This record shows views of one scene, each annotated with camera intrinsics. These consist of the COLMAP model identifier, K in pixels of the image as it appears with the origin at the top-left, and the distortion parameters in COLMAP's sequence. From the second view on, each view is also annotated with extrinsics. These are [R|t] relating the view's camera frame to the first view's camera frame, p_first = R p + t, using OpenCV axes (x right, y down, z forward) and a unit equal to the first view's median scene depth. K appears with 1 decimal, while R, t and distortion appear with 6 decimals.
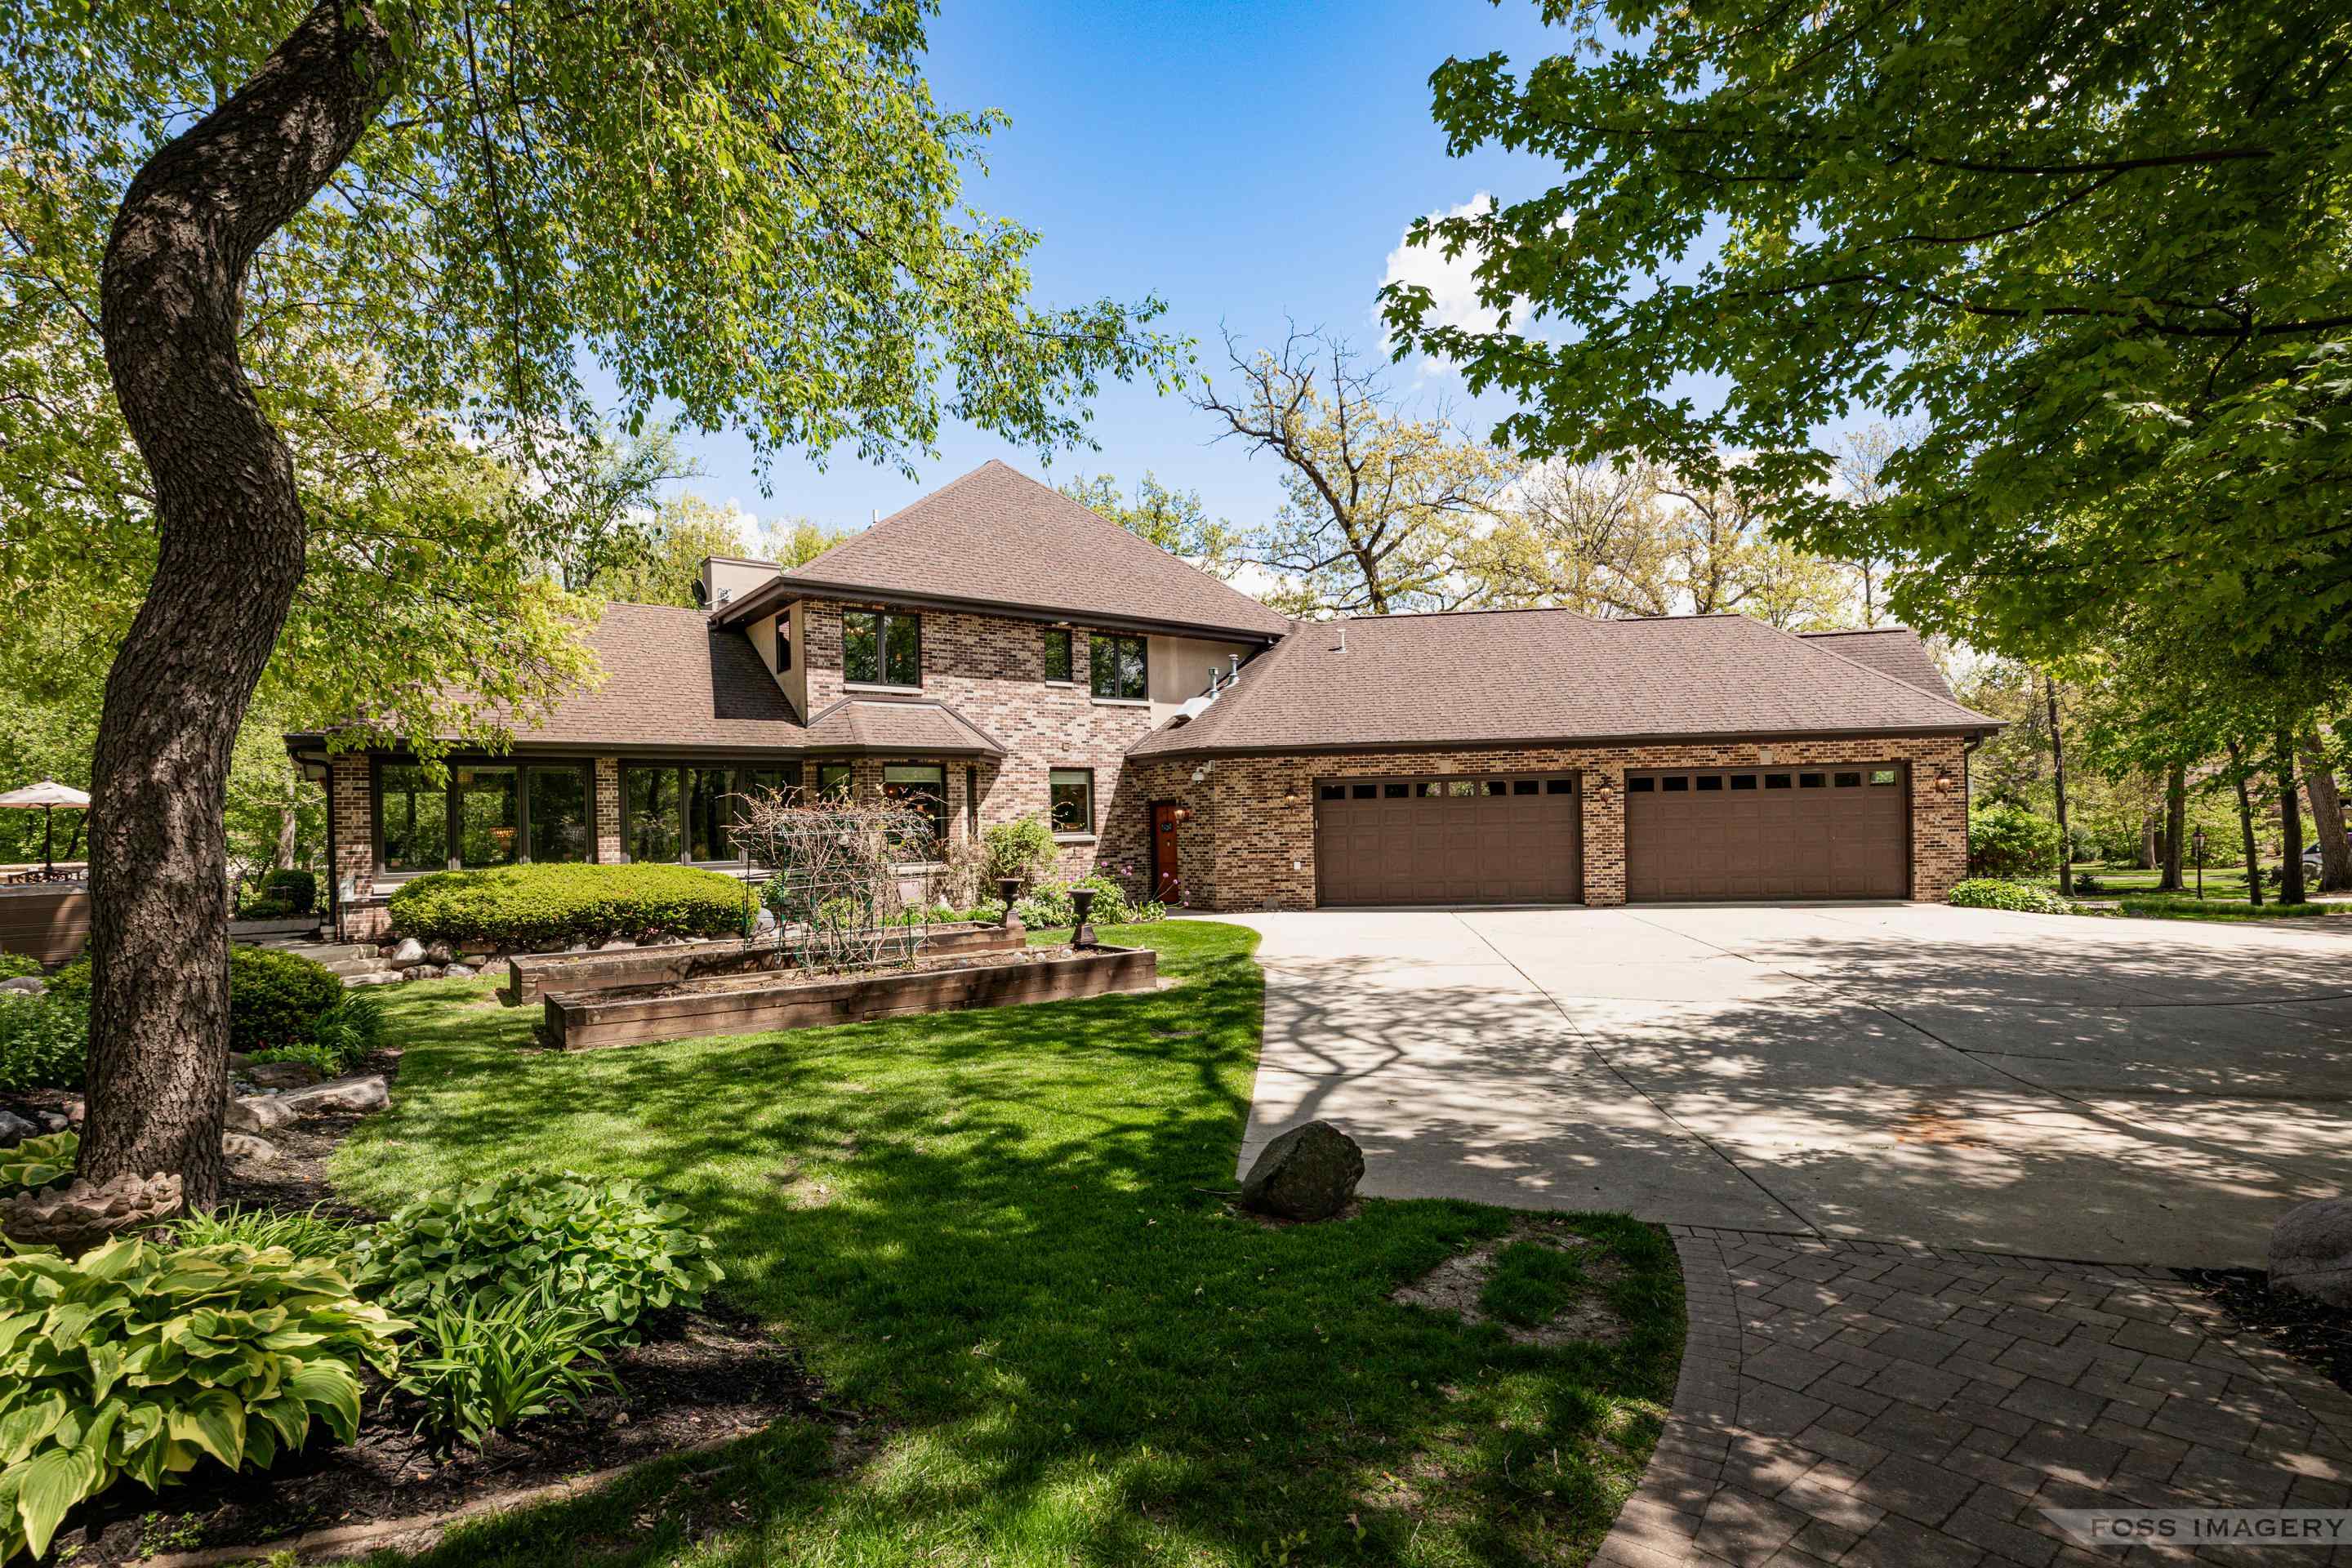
lens RADIAL K [[1128.6, 0, 1175.7], [0, 1128.6, 788.5], [0, 0, 1]] dist [0.000058, 0.000108]
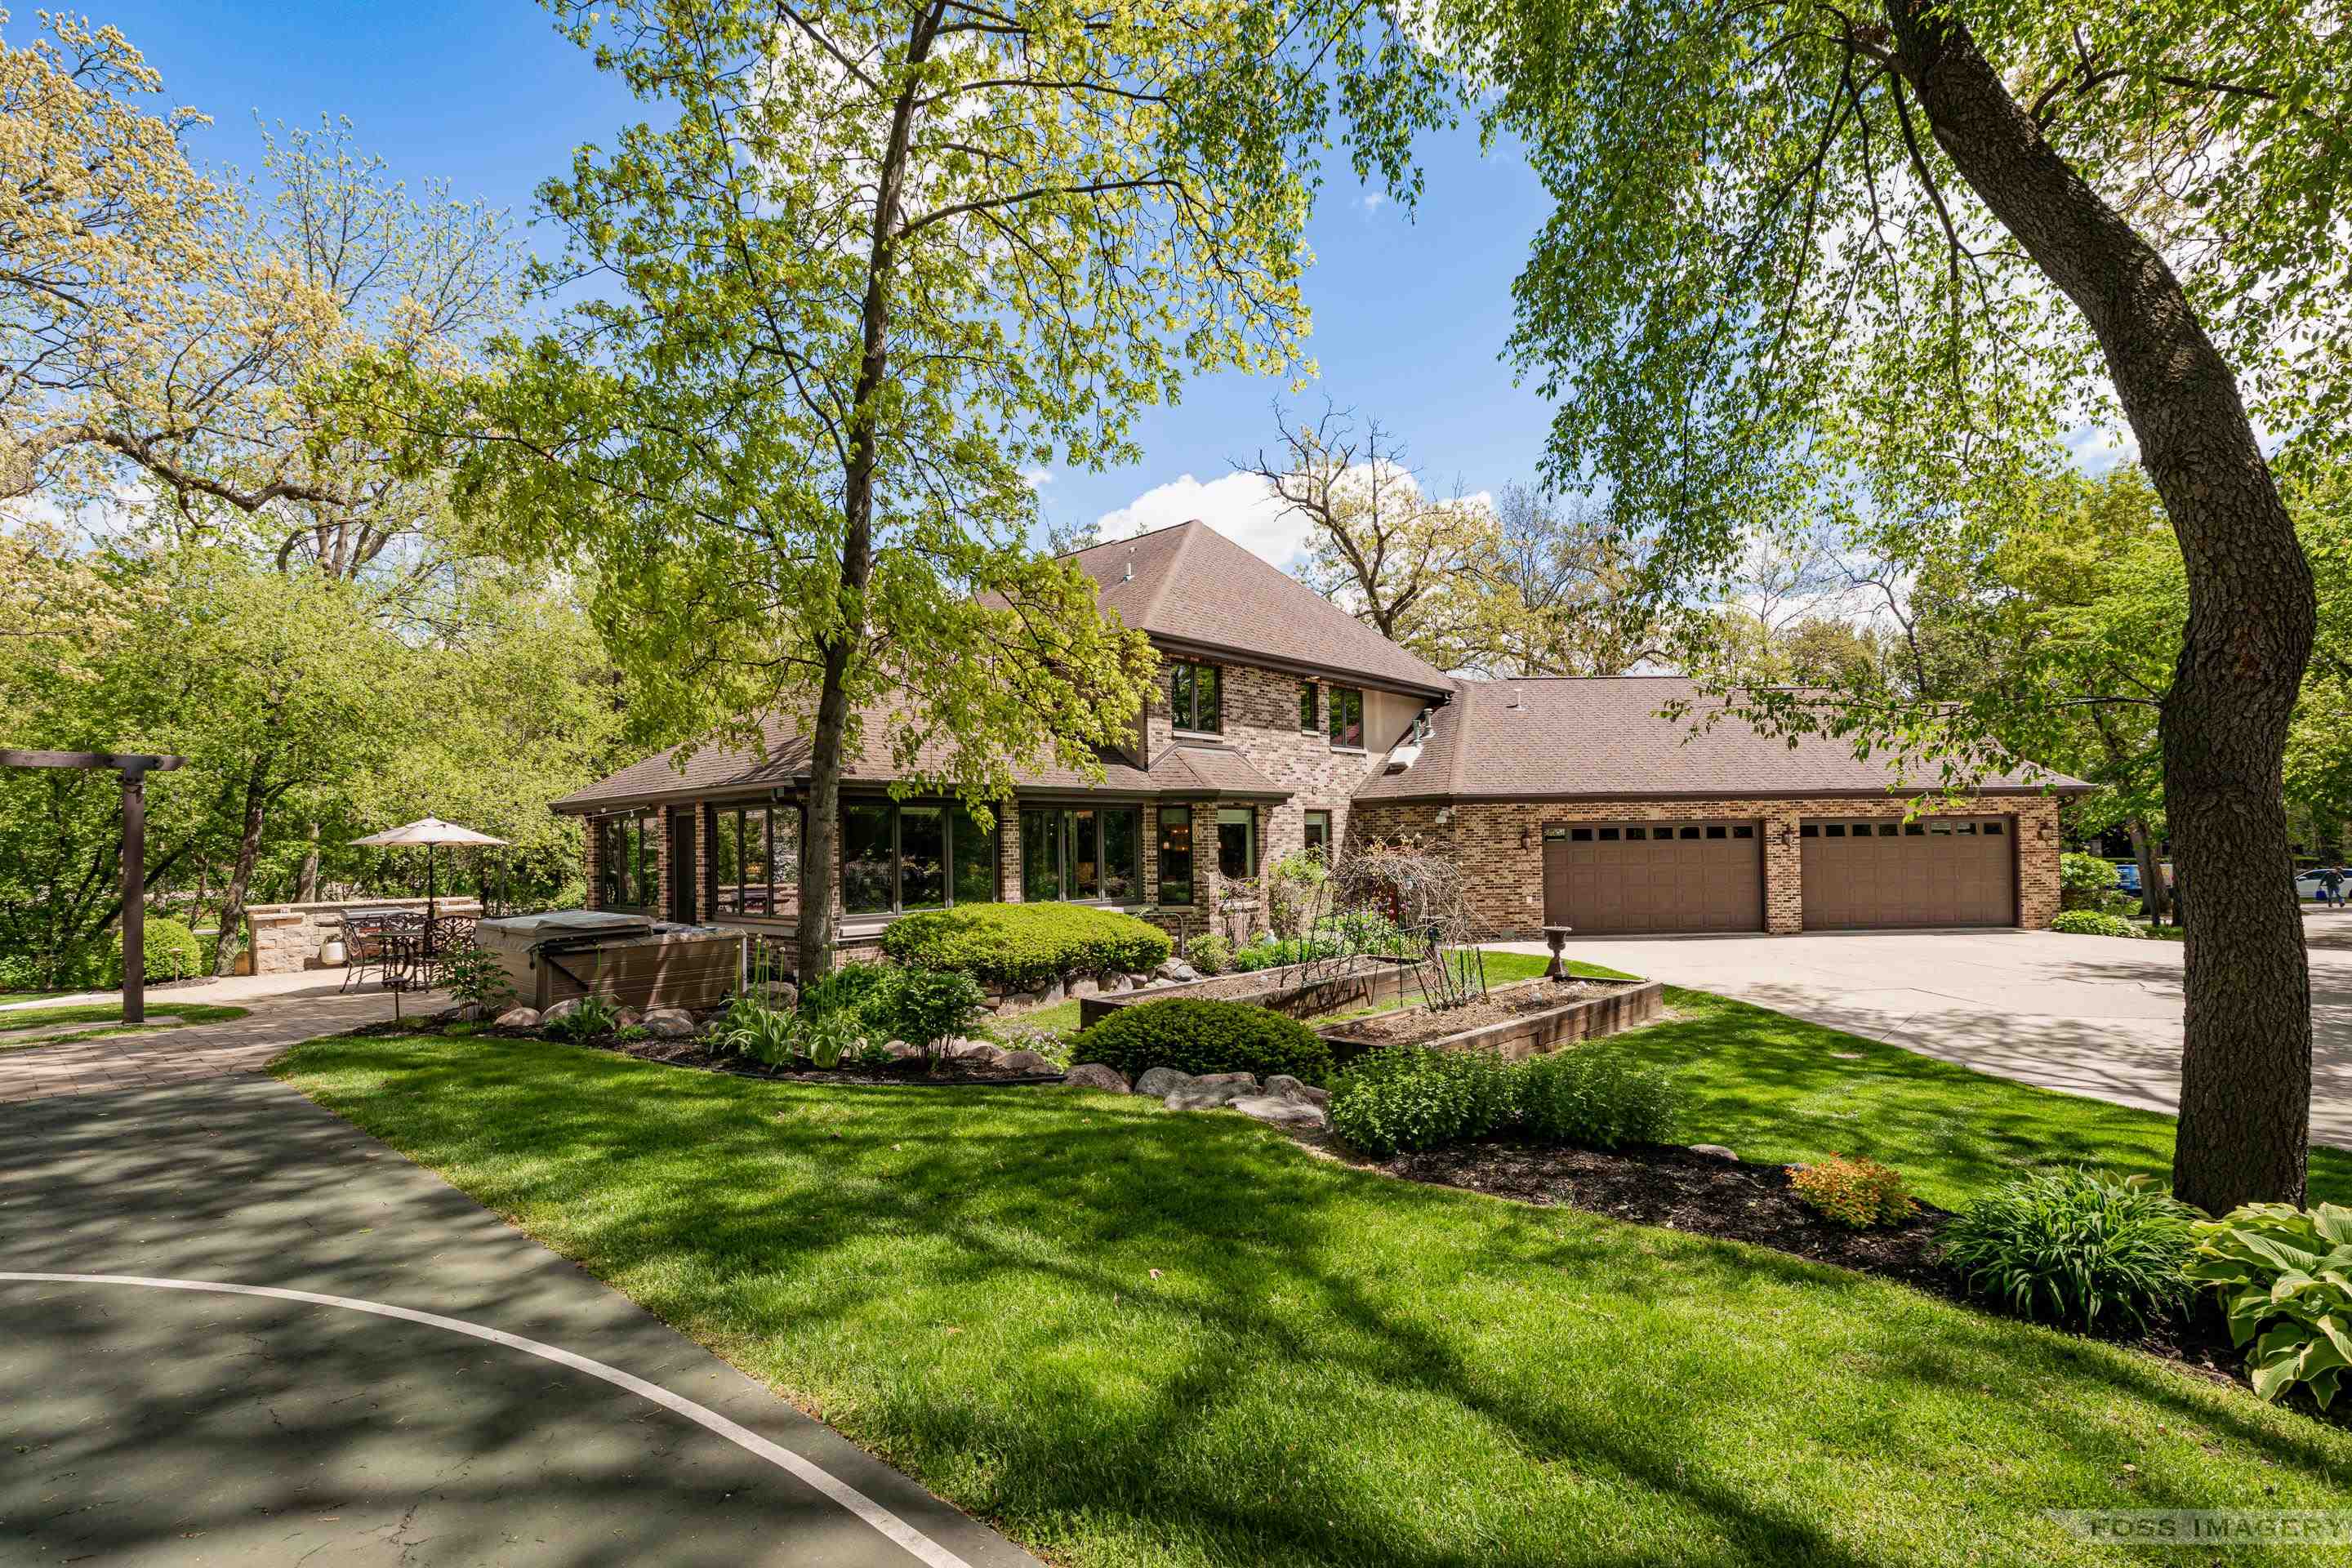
lens RADIAL K [[1065.8, 0, 1176.3], [0, 1065.8, 784.5], [0, 0, 1]] dist [0.003563, -0.000393]
pose [[0.984676, 0.016046, 0.173652, -0.438197], [-0.011330, 0.999540, -0.028118, -0.013376], [-0.174023, 0.025720, 0.984406, 0.010660]]
